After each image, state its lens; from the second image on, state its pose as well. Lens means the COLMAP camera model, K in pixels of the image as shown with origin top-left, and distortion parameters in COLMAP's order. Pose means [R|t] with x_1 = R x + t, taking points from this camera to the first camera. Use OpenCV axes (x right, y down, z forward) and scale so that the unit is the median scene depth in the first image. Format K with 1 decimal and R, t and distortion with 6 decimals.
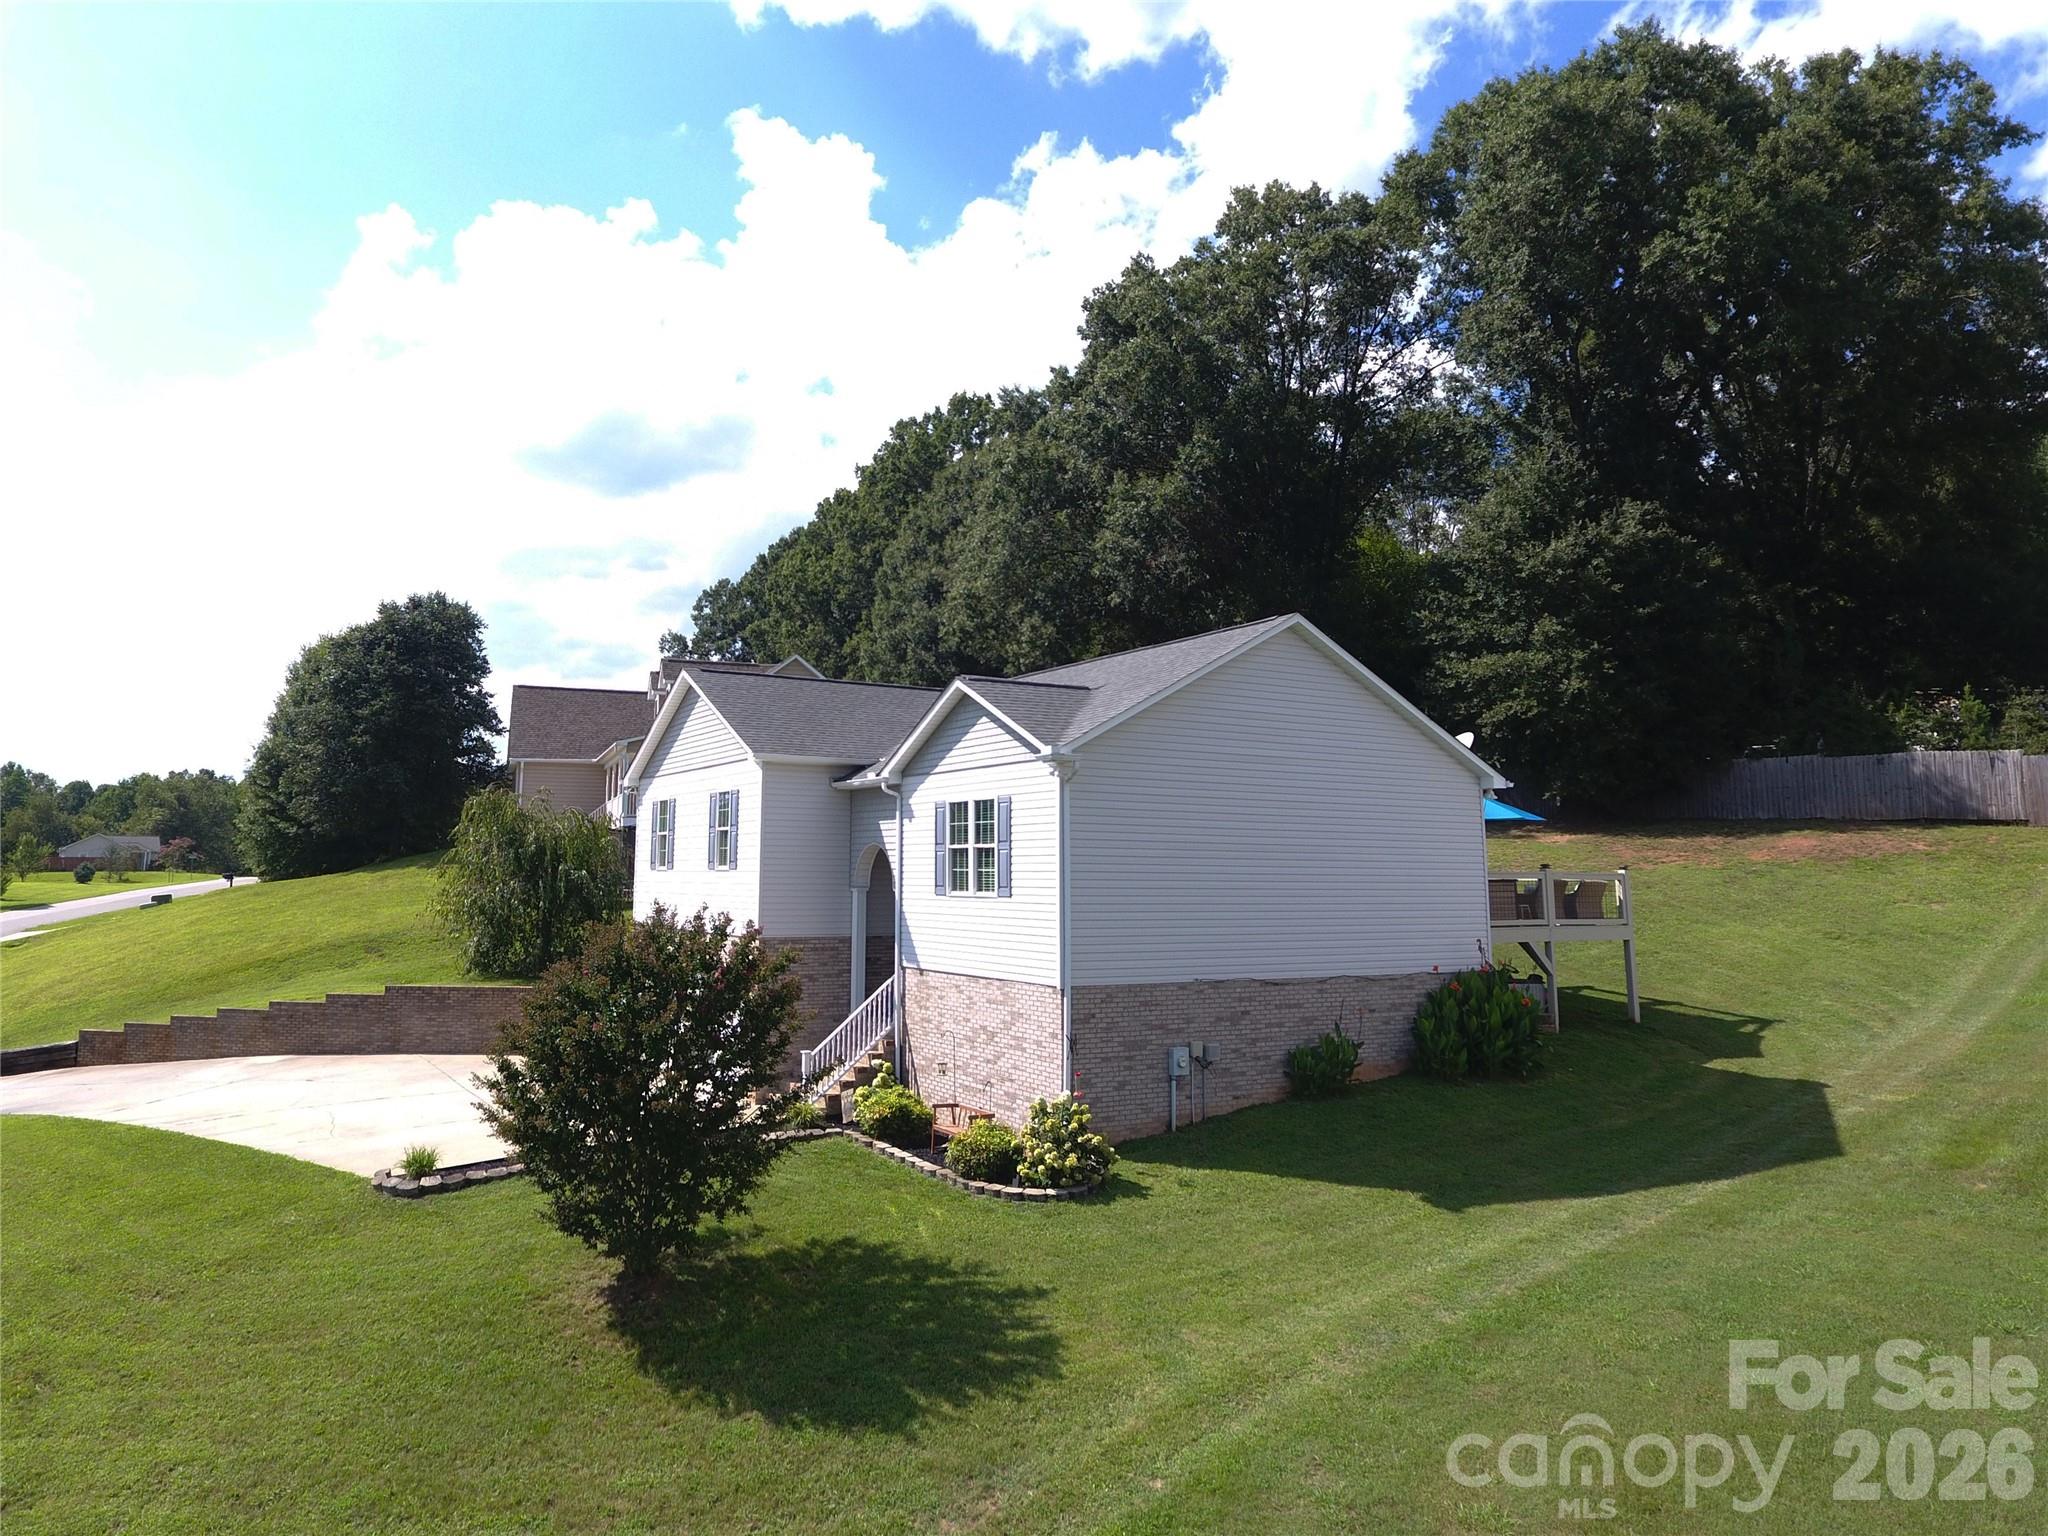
lens RADIAL K [[1368.4, 0, 964.2], [0, 1368.4, 719.7], [0, 0, 1]] dist [-0.002212, -0.007039]
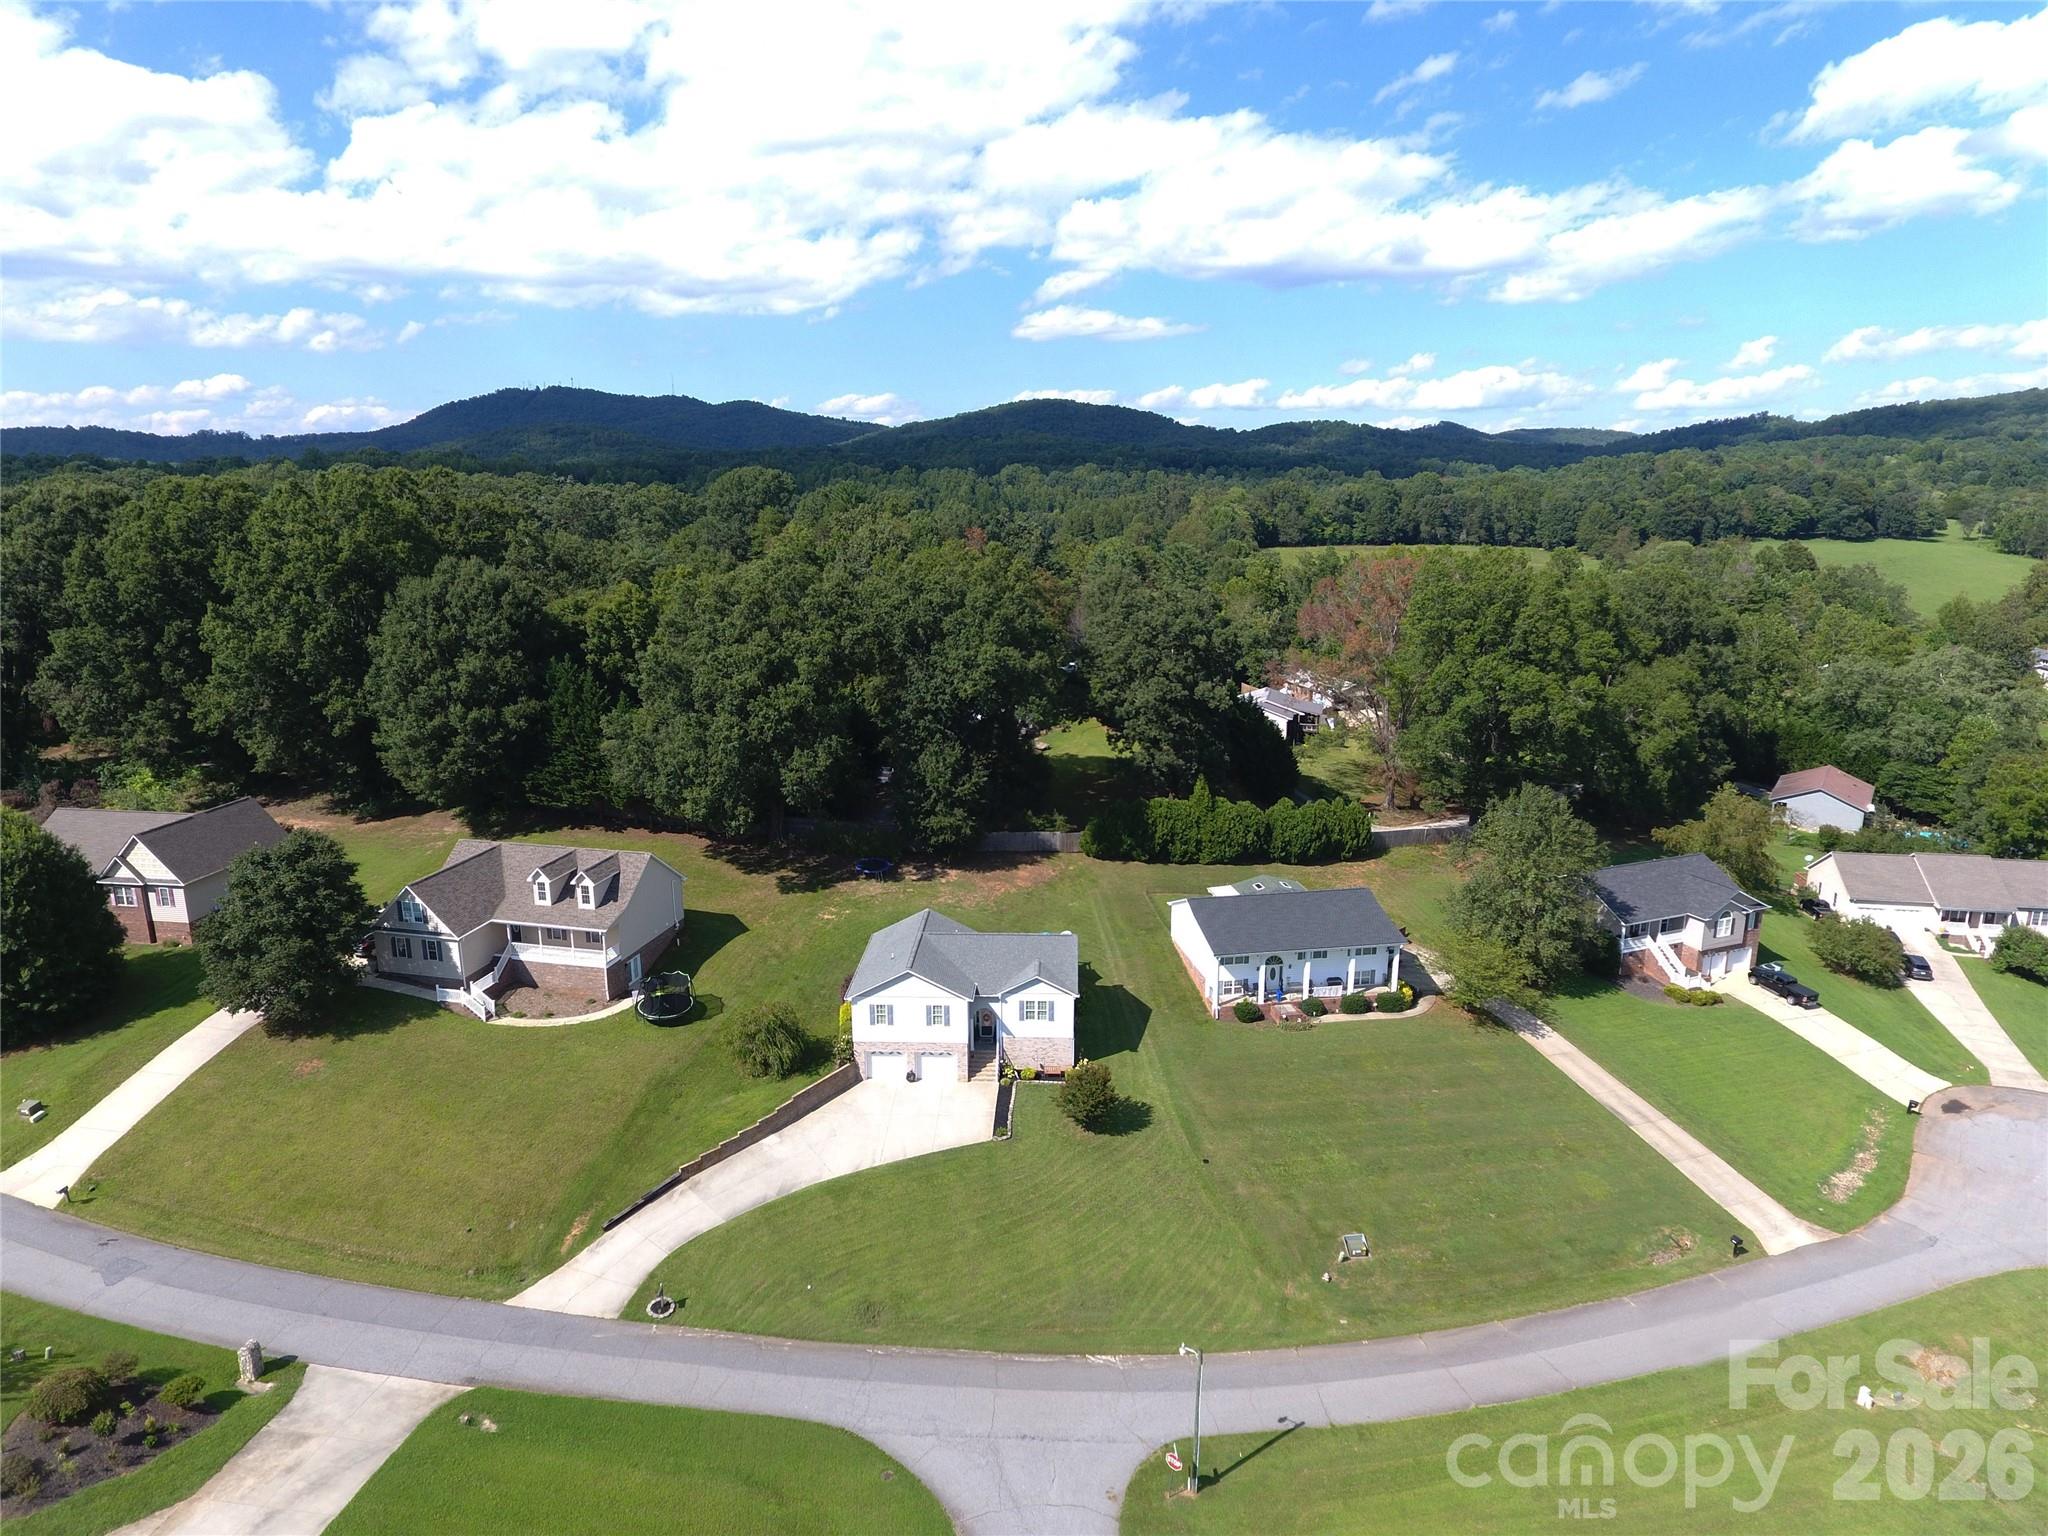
lens RADIAL K [[1203.1, 0, 1024.0], [0, 1203.1, 768.0], [0, 0, 1]] dist [-0.000069, -0.001789]
pose [[0.535323, -0.214908, 0.816850, -2.721756], [-0.086152, 0.948153, 0.305913, -1.650995], [-0.840242, -0.234136, 0.489054, -0.590352]]
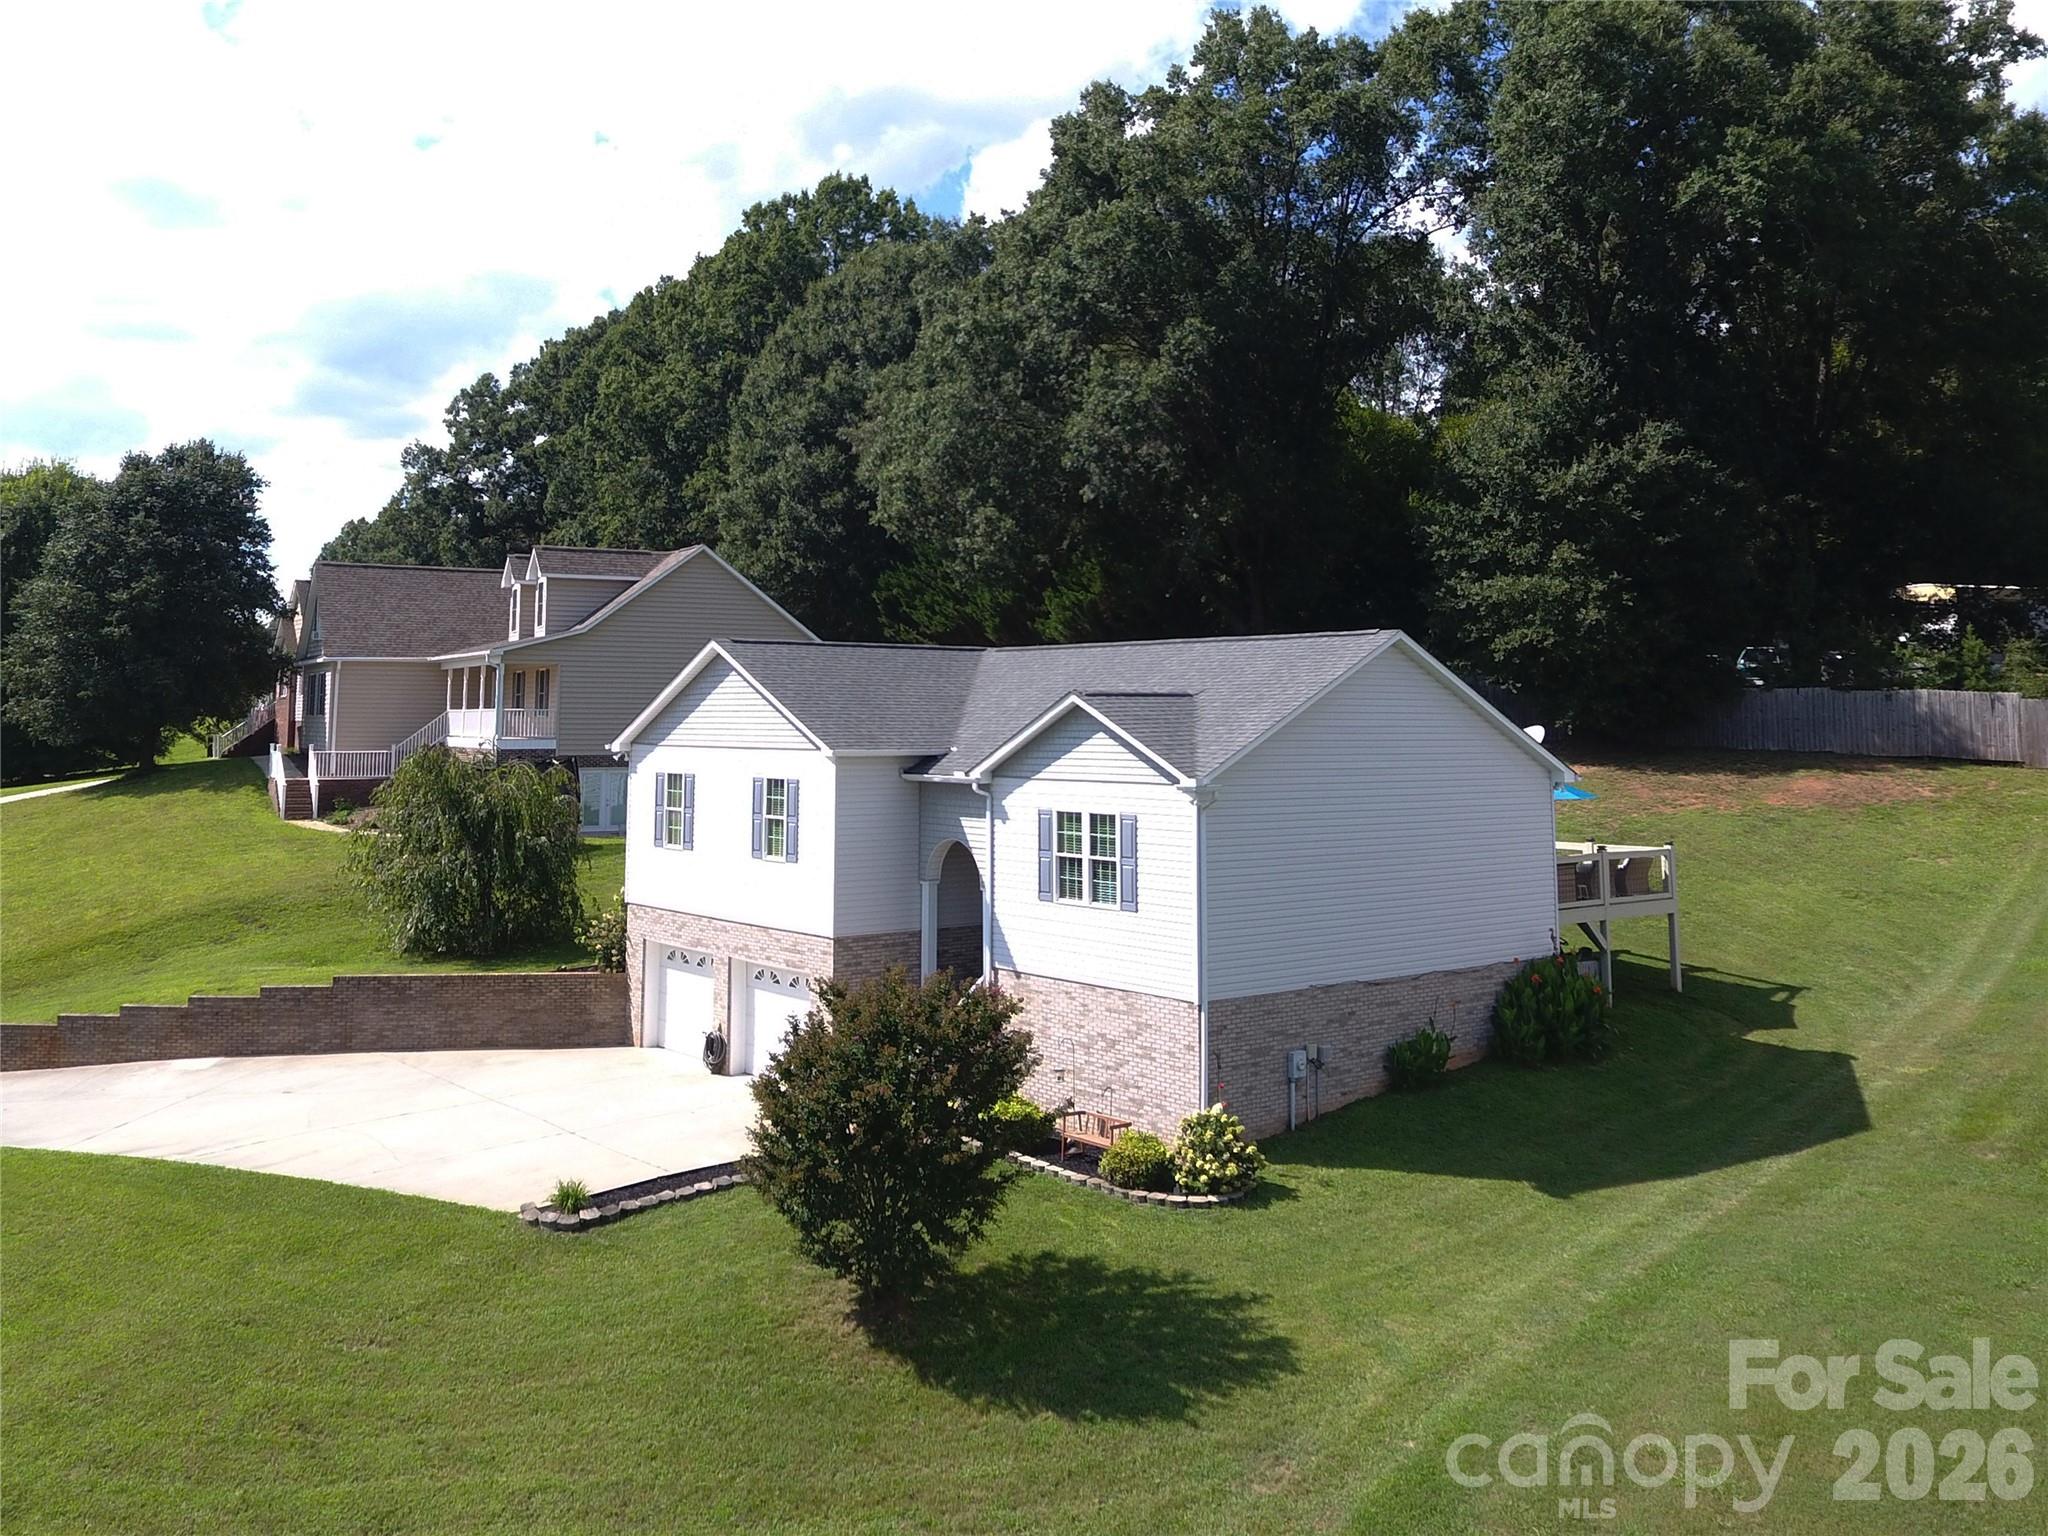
lens RADIAL K [[1798.3, 0, 978.1], [0, 1798.3, 592.9], [0, 0, 1]] dist [-0.001778, -0.006203]
pose [[0.989825, -0.003731, 0.142243, -0.243517], [-0.003112, 0.998849, 0.047857, -0.154690], [-0.142258, -0.047813, 0.988674, -0.277582]]
